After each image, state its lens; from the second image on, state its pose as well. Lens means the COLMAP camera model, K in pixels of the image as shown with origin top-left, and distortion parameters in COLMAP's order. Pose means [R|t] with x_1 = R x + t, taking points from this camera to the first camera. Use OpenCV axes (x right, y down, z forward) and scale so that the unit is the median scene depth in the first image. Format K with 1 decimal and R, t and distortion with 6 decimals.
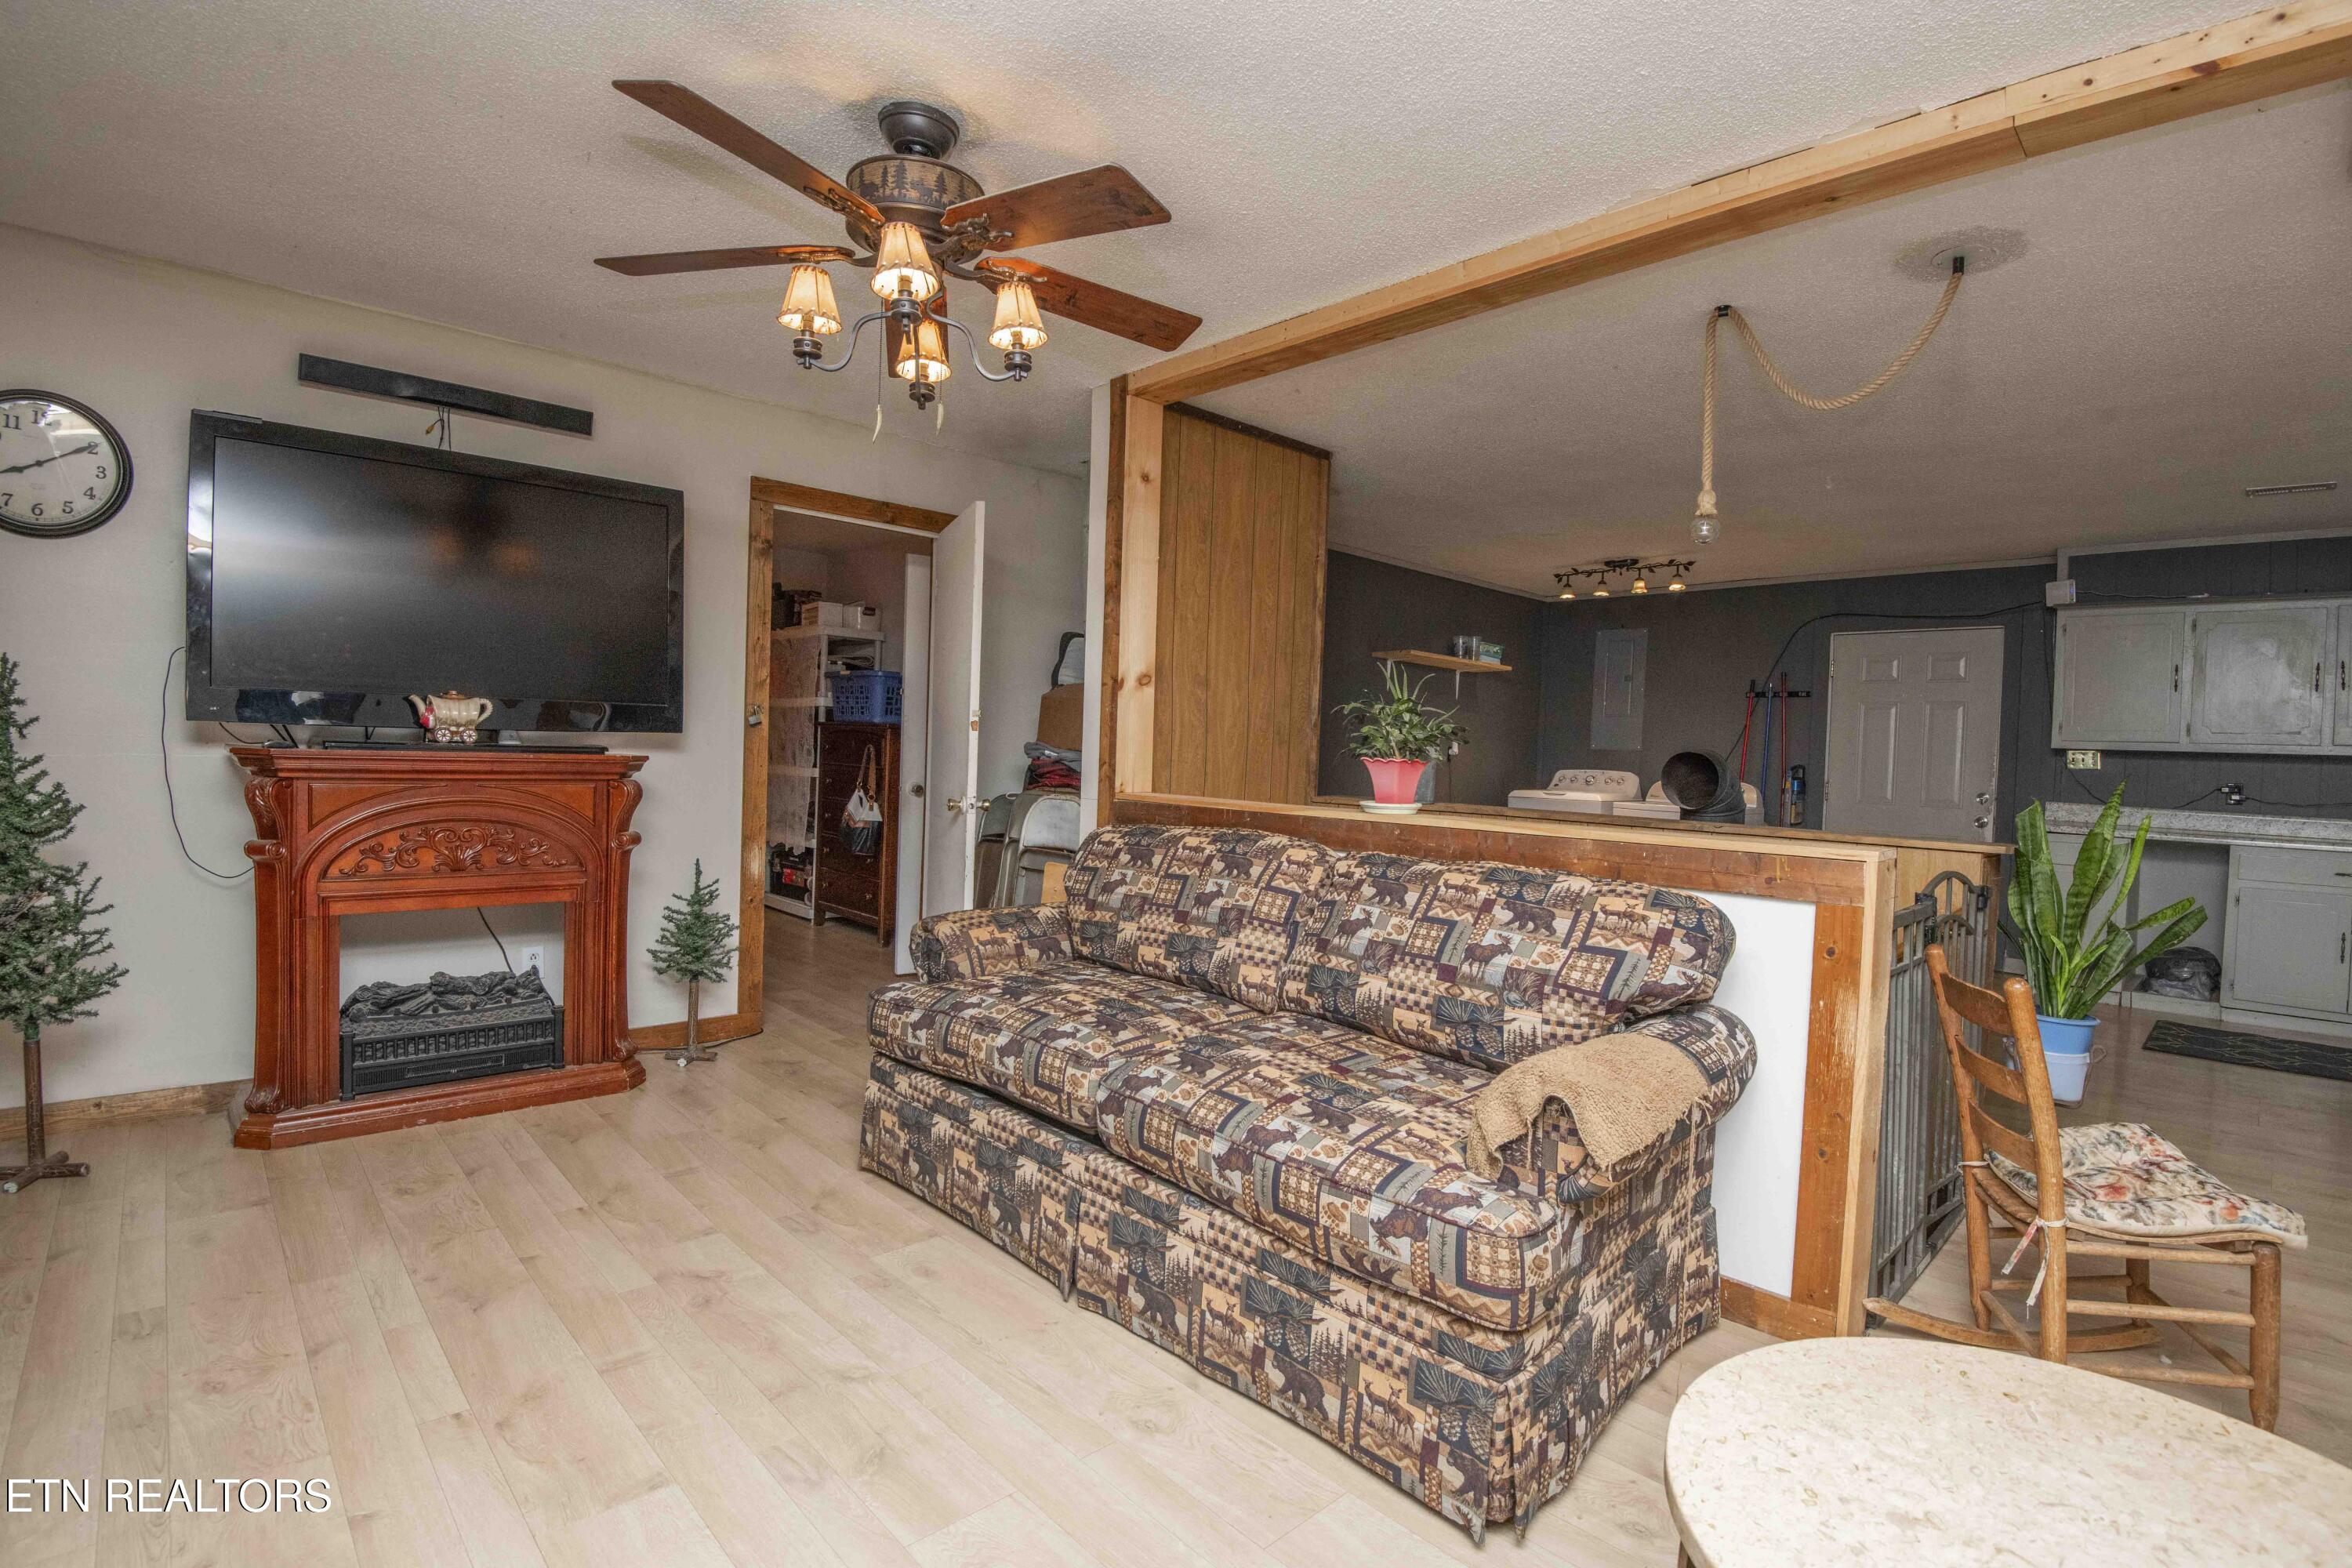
lens RADIAL K [[1081.7, 0, 1184.3], [0, 1081.7, 780.3], [0, 0, 1]] dist [-0.002131, -0.026641]
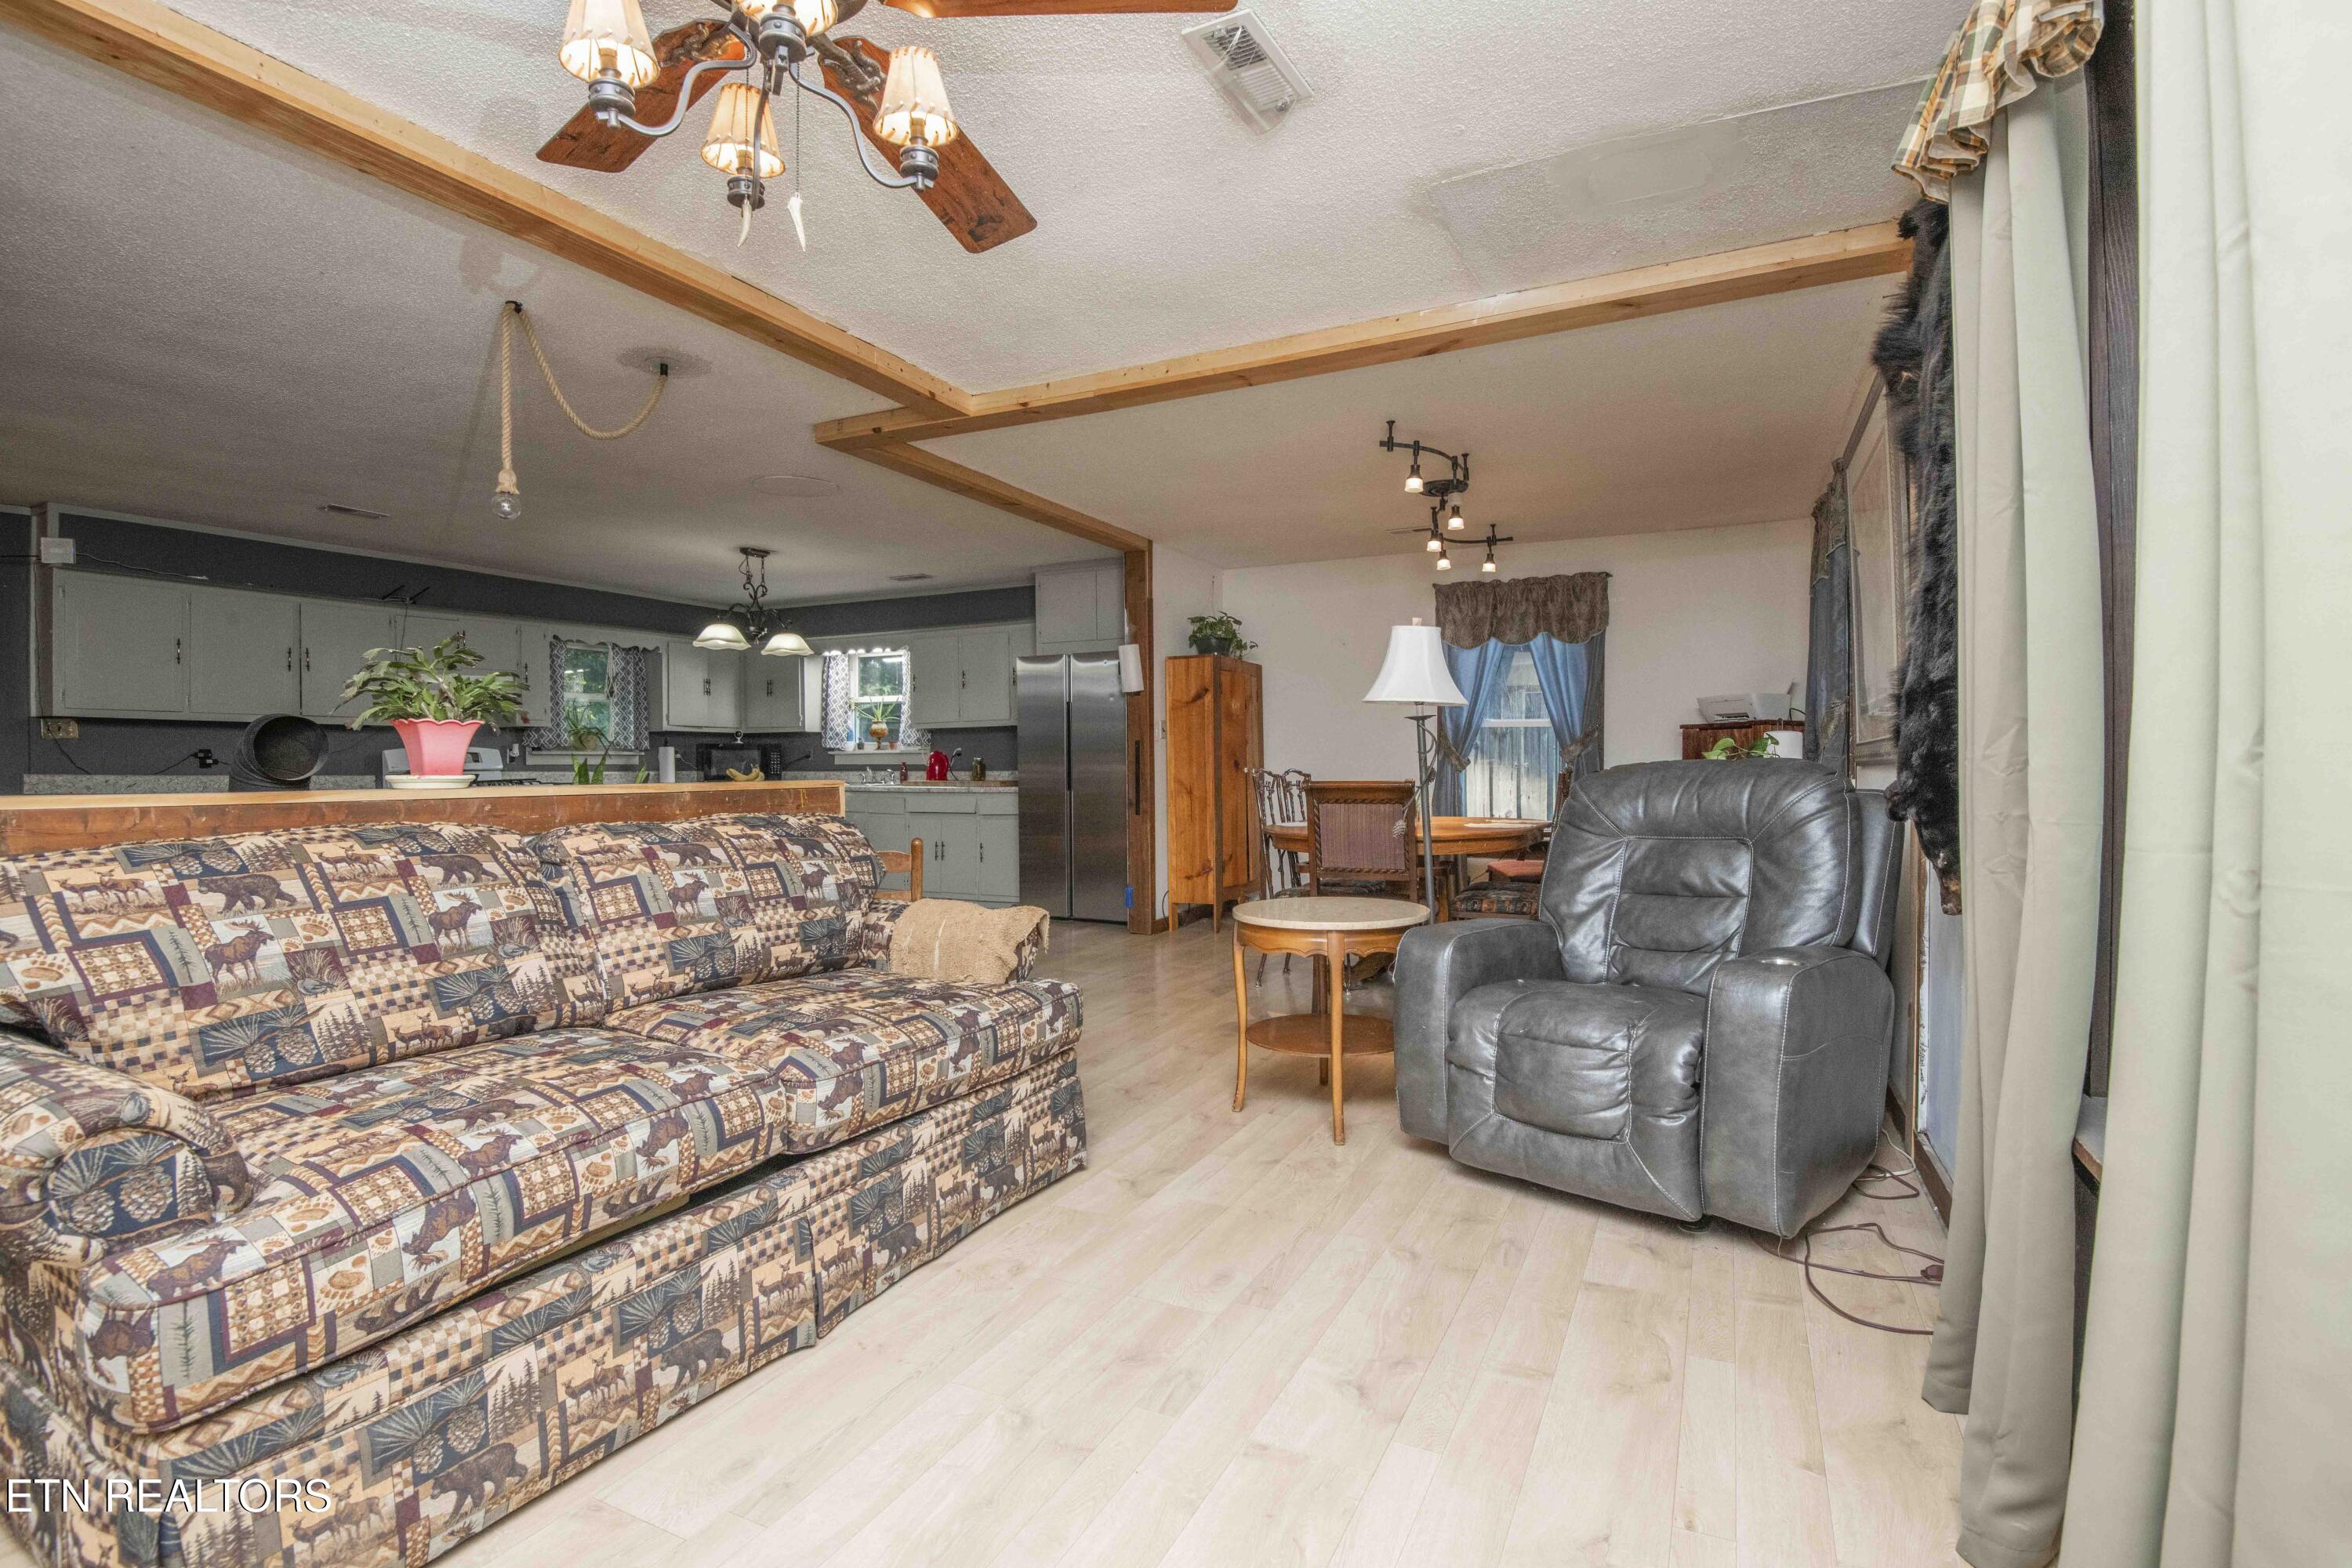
lens RADIAL K [[1084.6, 0, 1187.4], [0, 1084.6, 779.5], [0, 0, 1]] dist [-0.010641, -0.021609]
pose [[-0.340558, -0.042152, 0.939278, -0.792701], [0.018232, 0.998511, 0.051421, -0.007523], [-0.940047, 0.034637, -0.339282, 0.787221]]
